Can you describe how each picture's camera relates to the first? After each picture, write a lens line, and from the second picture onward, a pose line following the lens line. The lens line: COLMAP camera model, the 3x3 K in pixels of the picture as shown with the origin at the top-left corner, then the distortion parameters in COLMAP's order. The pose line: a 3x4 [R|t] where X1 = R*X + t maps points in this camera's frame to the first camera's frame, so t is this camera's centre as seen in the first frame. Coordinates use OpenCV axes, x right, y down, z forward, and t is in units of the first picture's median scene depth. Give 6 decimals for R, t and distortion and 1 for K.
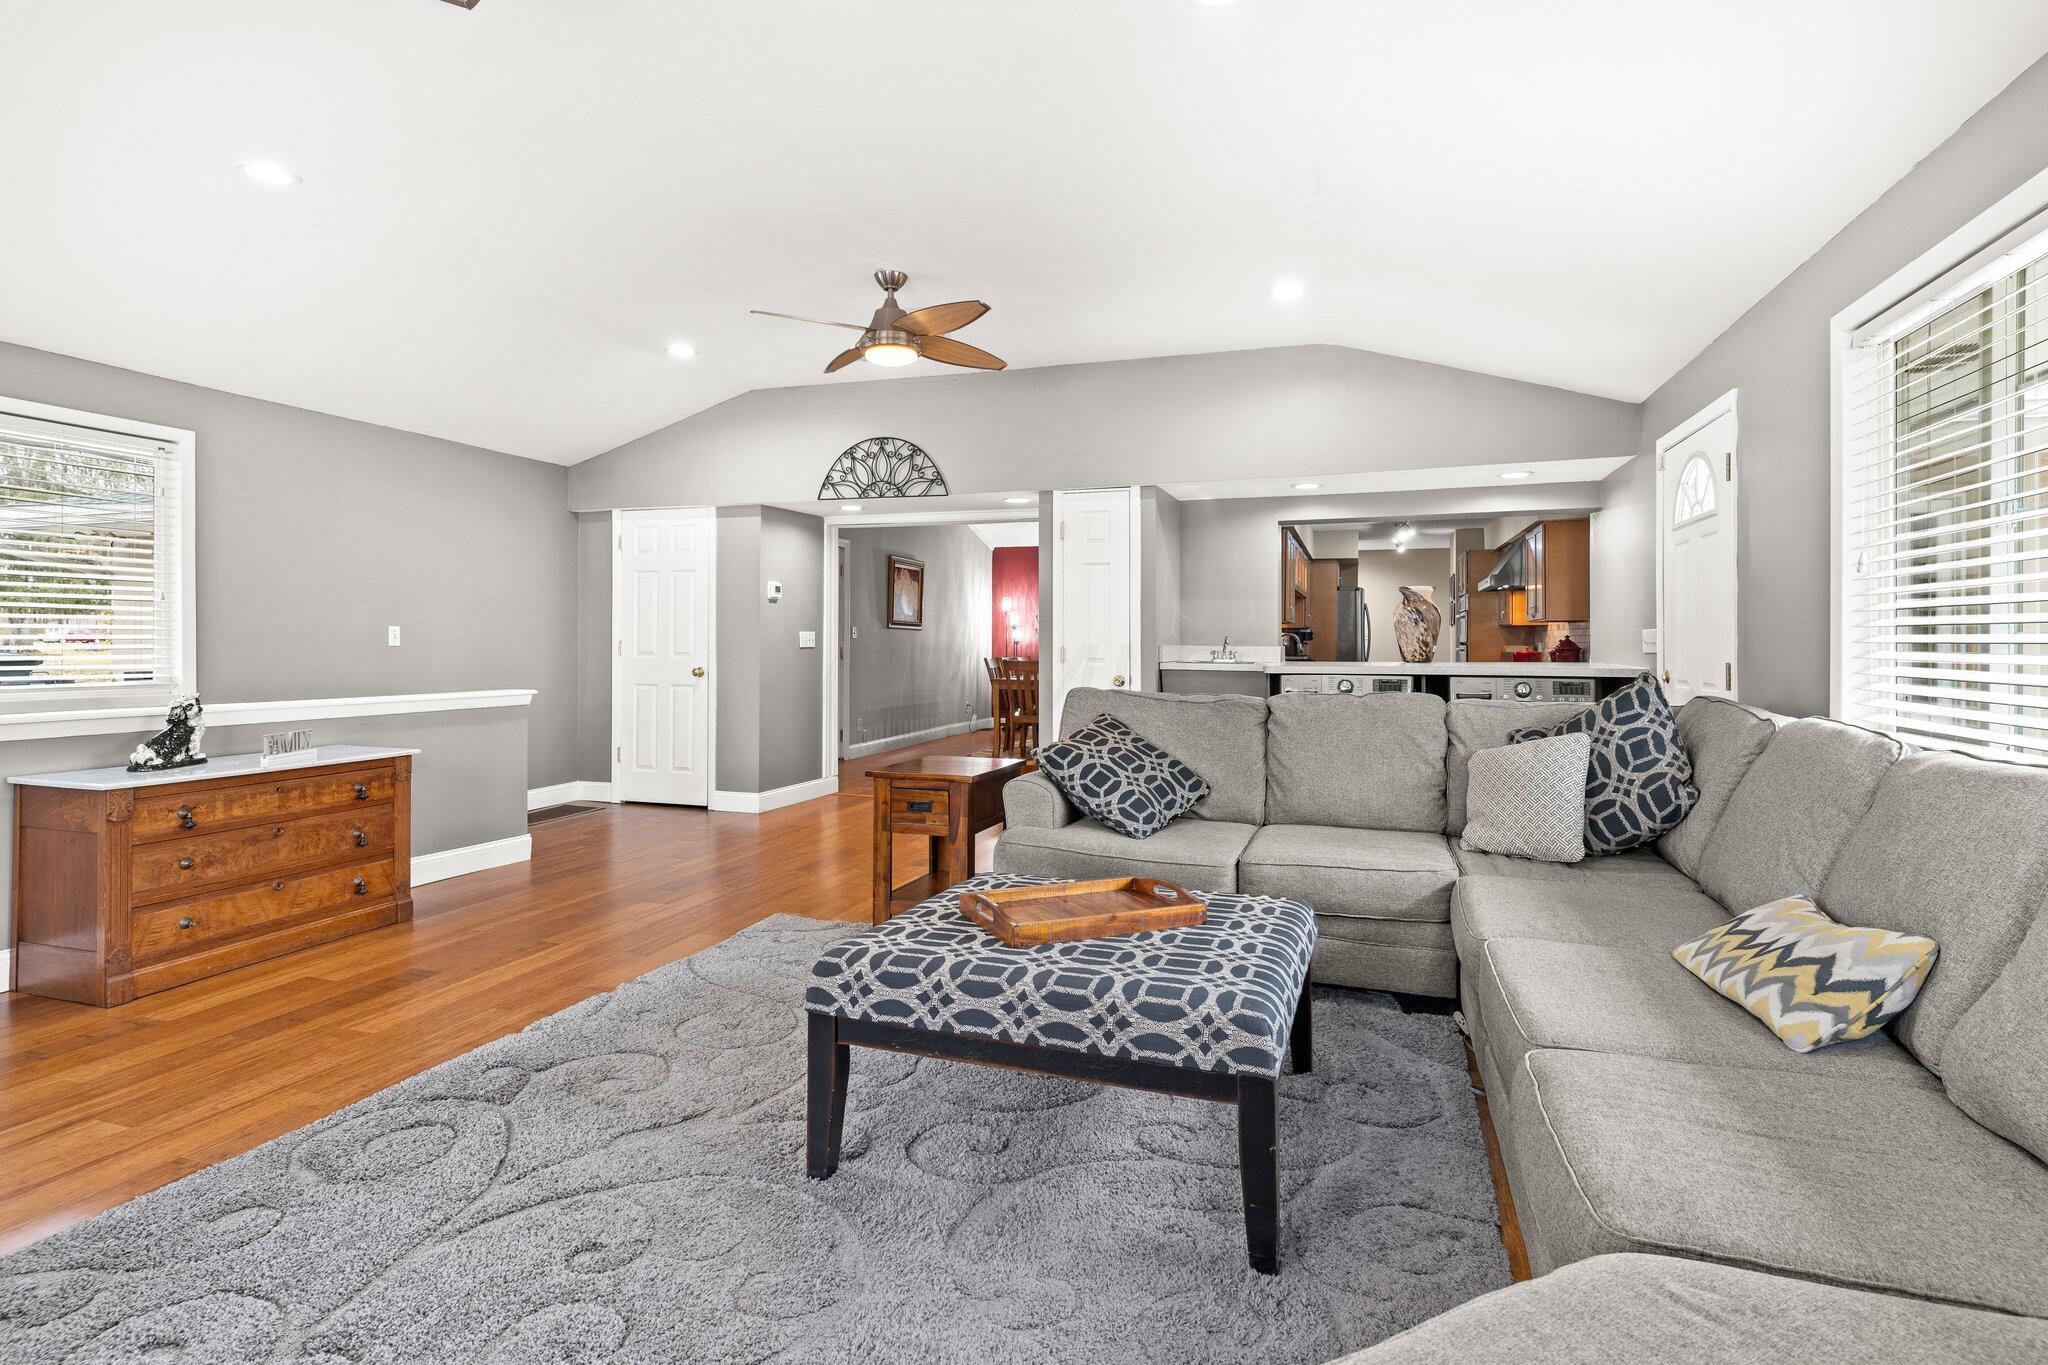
lens RADIAL K [[1016.1, 0, 1014.2], [0, 1016.1, 633.5], [0, 0, 1]] dist [0.000638, -0.000020]
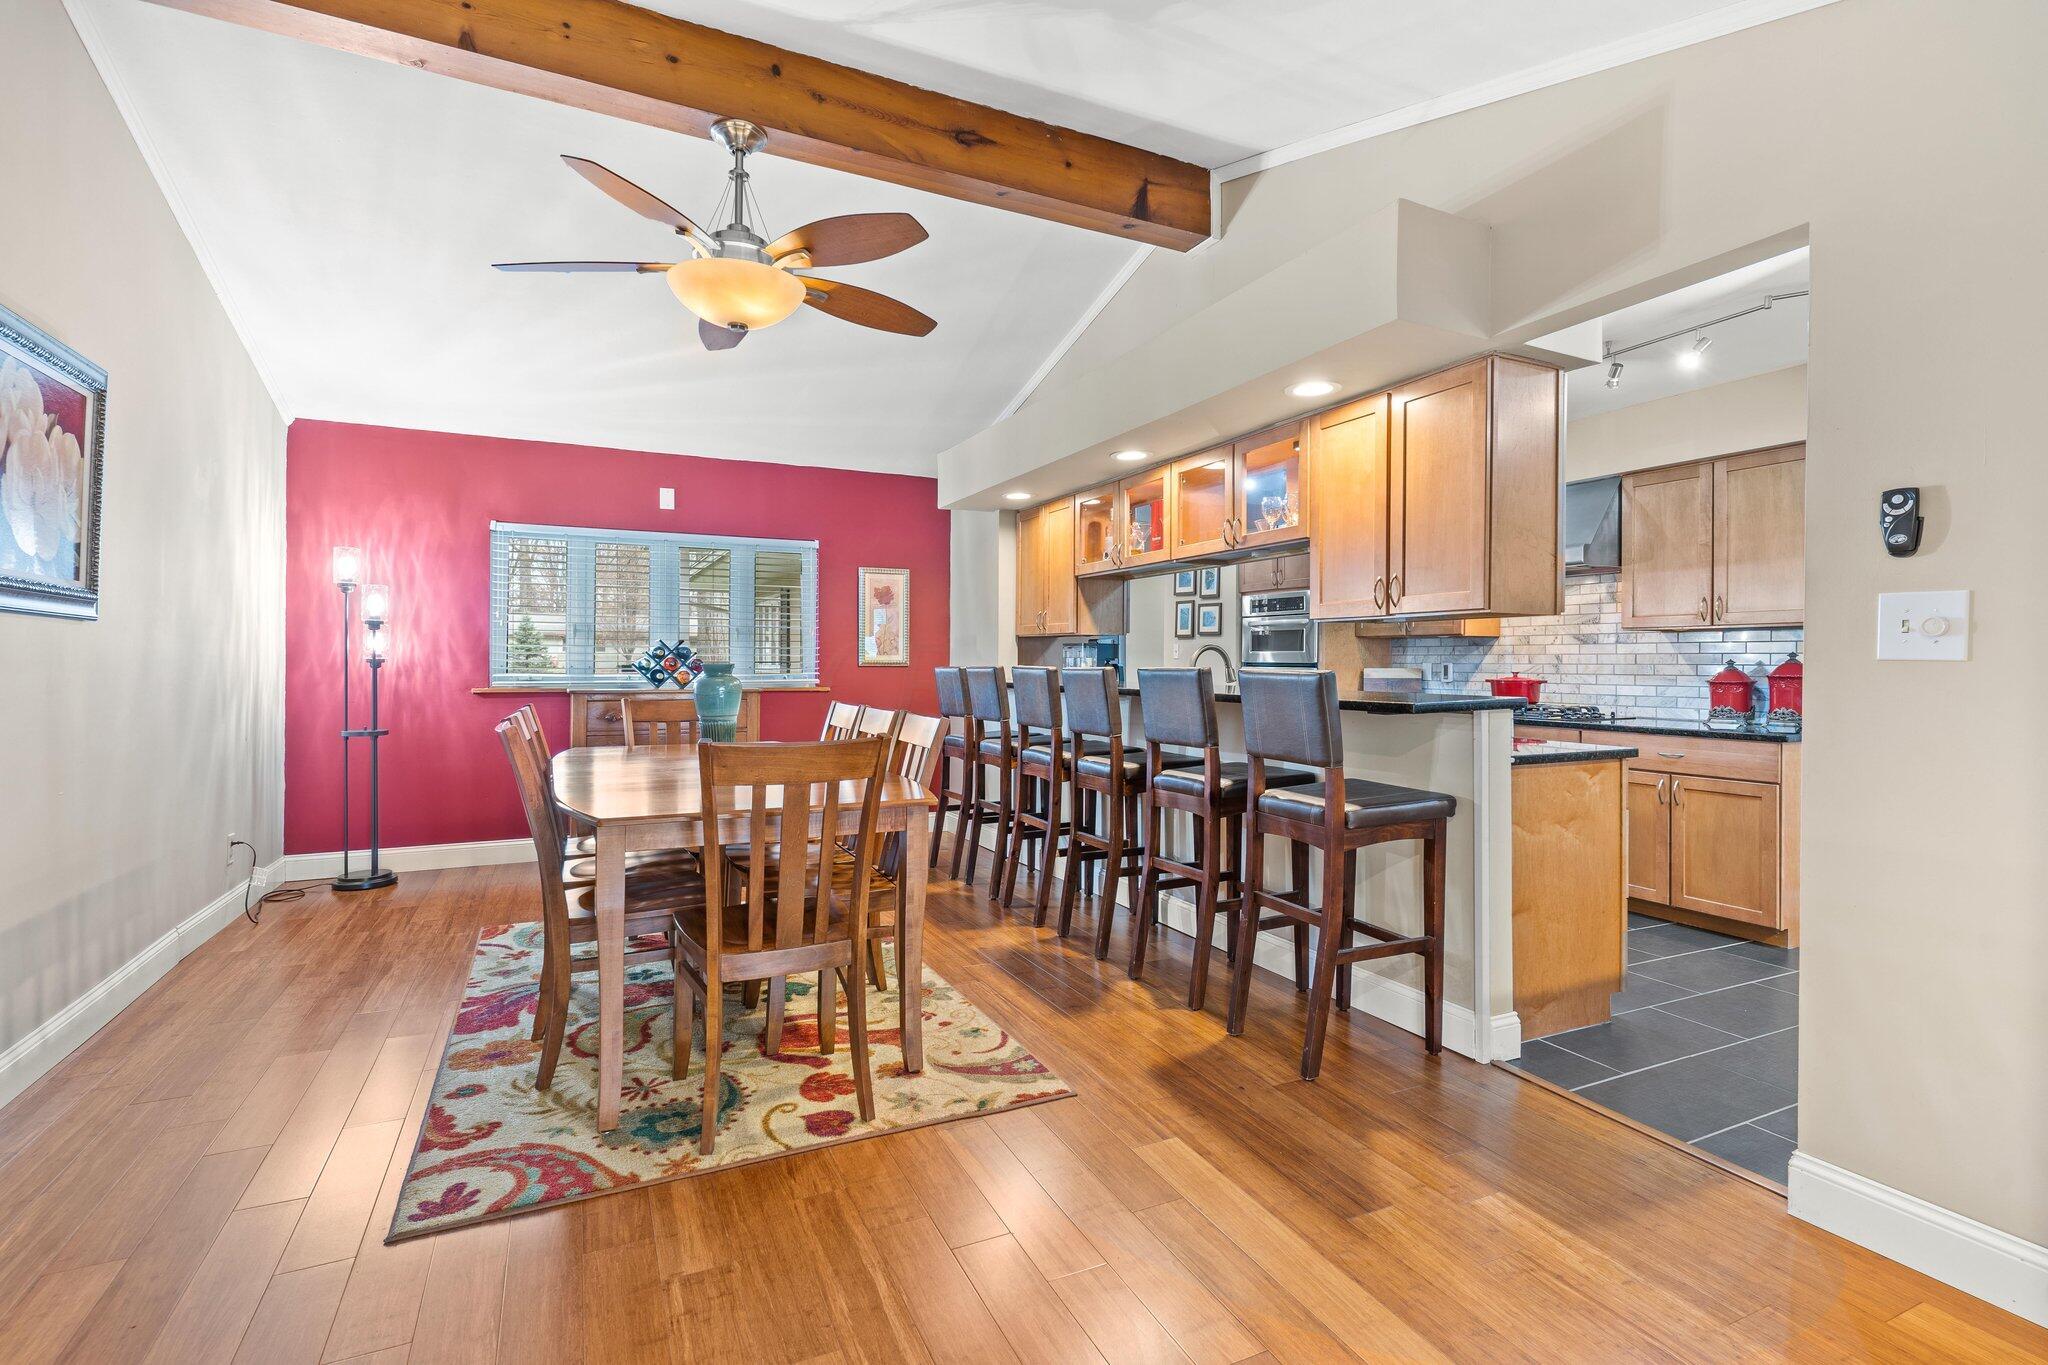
lens RADIAL K [[995.0, 0, 1031.9], [0, 995.0, 669.7], [0, 0, 1]] dist [0.000087, 0.000894]
pose [[0.713212, -0.006662, 0.700917, -0.248851], [-0.004220, 0.999896, 0.013797, 0.015233], [-0.700936, -0.012798, 0.713109, 1.521435]]
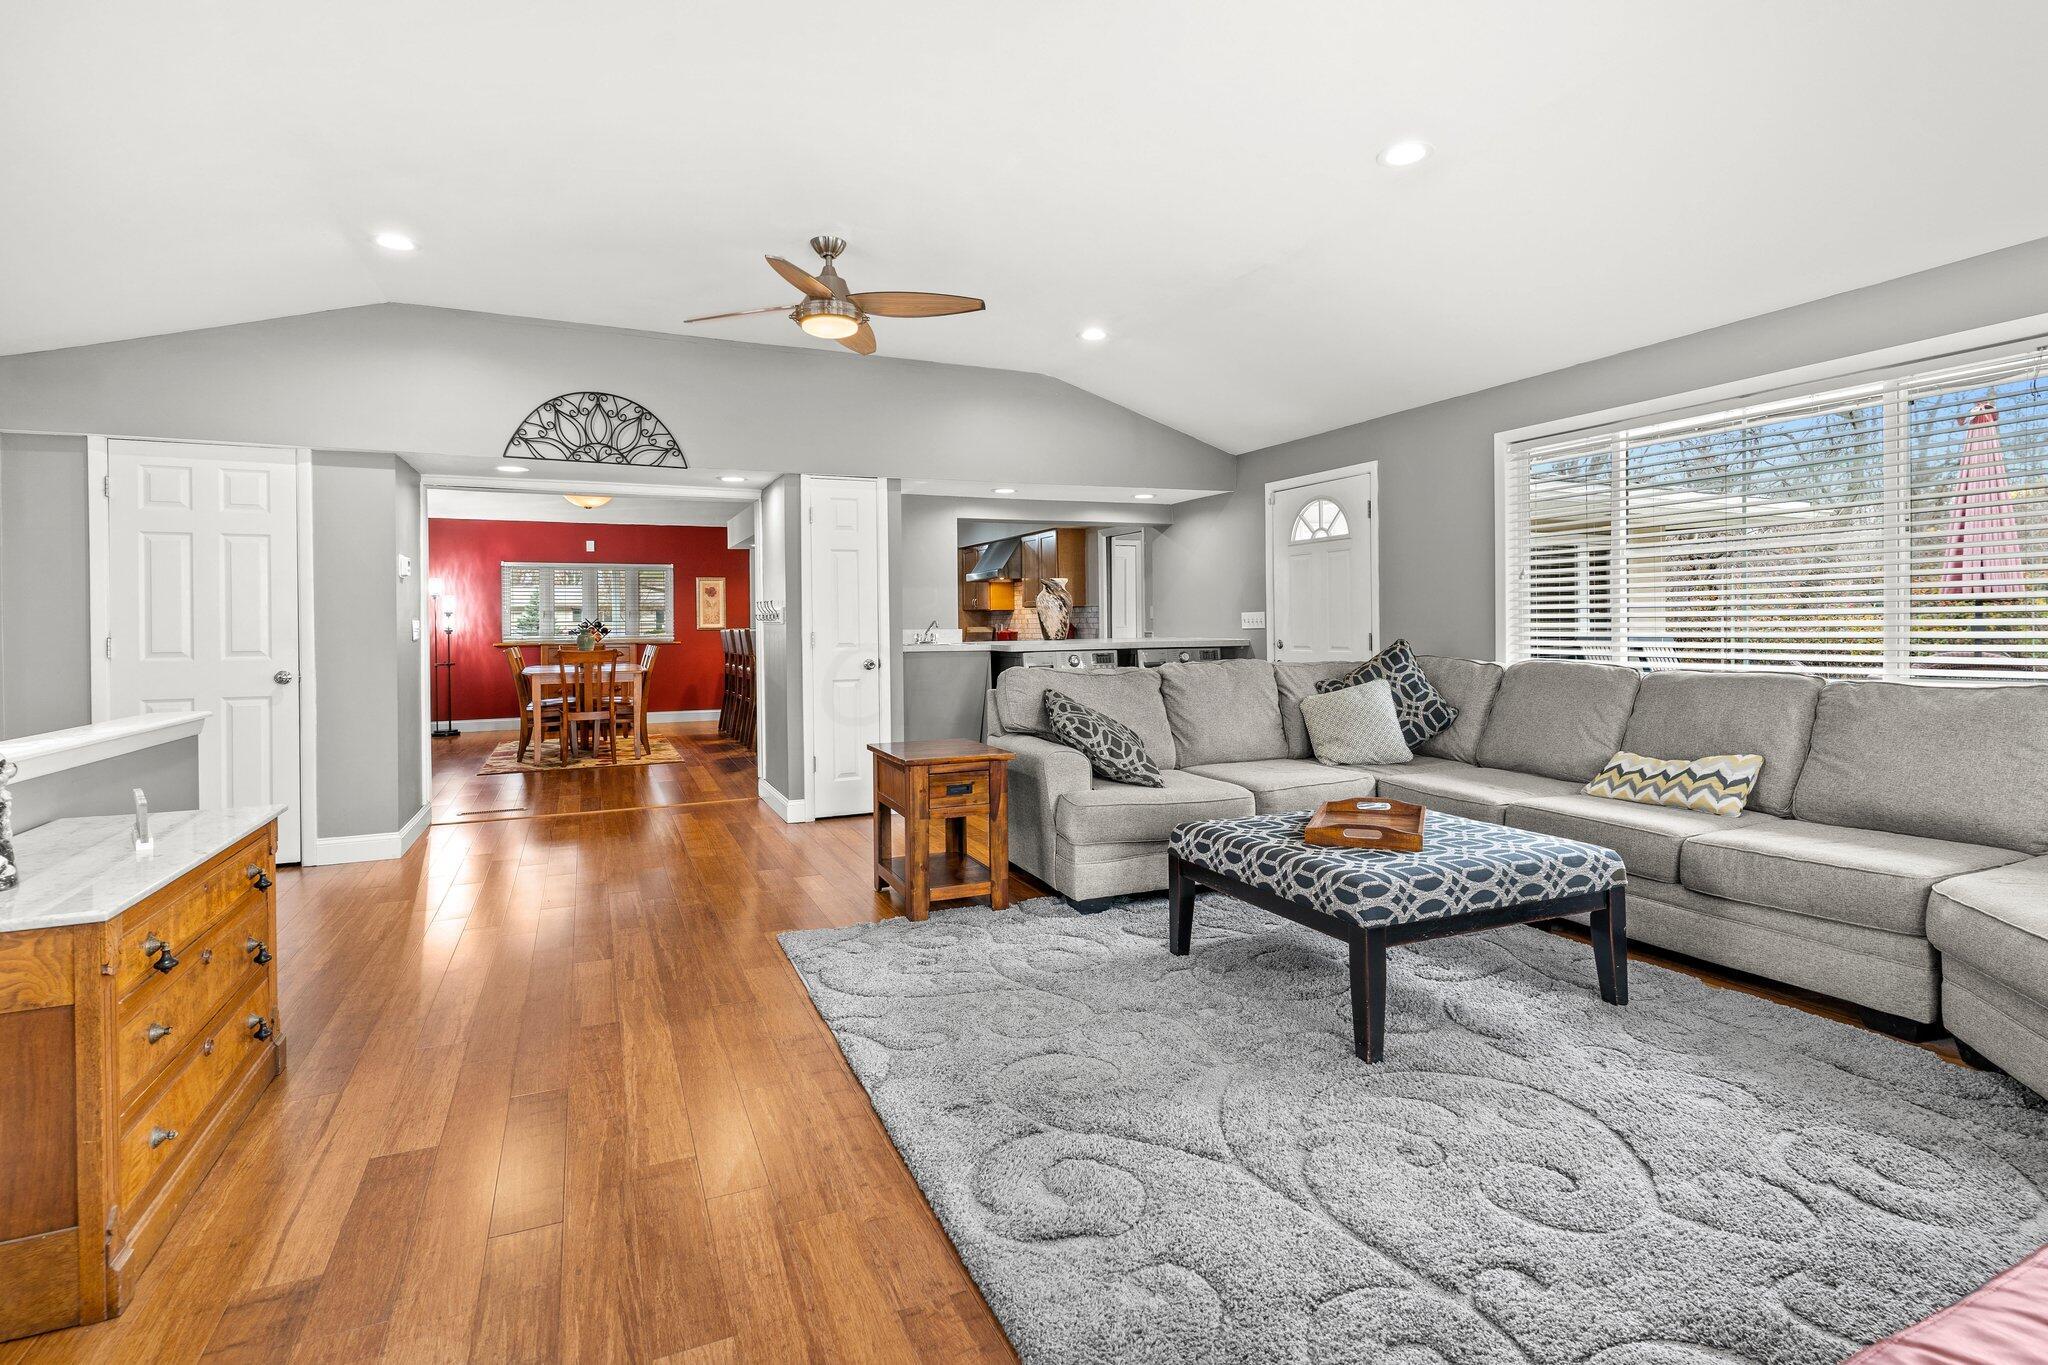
lens RADIAL K [[995.0, 0, 1016.2], [0, 995.0, 632.0], [0, 0, 1]] dist [0.000087, 0.000894]
pose [[0.729011, -0.017848, 0.684269, -0.622256], [0.008210, 0.999816, 0.017332, -0.003407], [-0.684453, -0.007018, 0.729023, 0.199661]]
